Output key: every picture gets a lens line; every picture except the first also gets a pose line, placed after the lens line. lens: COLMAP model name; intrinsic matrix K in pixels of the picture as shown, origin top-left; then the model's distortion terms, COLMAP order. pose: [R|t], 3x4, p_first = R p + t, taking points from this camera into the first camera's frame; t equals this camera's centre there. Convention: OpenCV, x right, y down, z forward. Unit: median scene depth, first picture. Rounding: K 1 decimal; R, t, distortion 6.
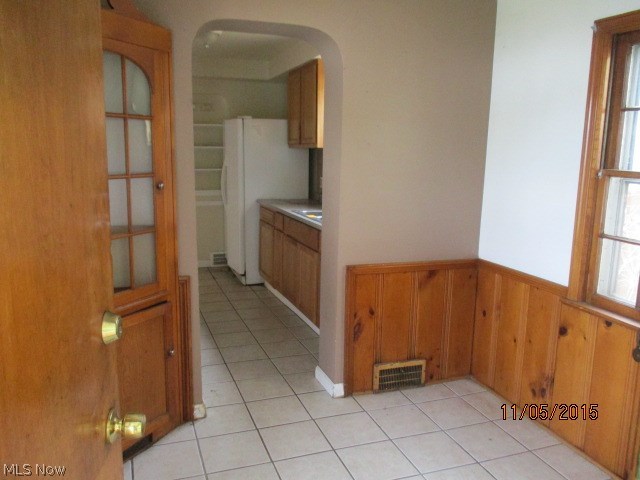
lens RADIAL K [[539.2, 0, 318.5], [0, 539.2, 241.4], [0, 0, 1]] dist [-0.046651, 0.003994]
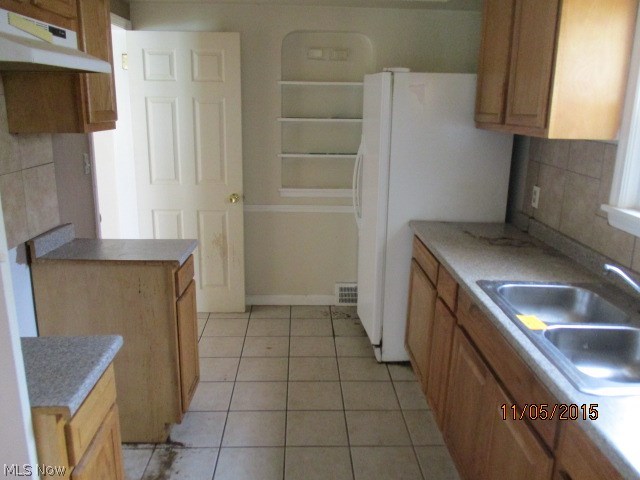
lens RADIAL K [[539.2, 0, 319.3], [0, 539.2, 237.8], [0, 0, 1]] dist [-0.046651, 0.003994]
pose [[0.953244, 0.073568, -0.293111, -0.037812], [-0.051496, 0.995274, 0.082333, -0.098897], [0.297783, -0.063389, 0.952527, 0.434280]]
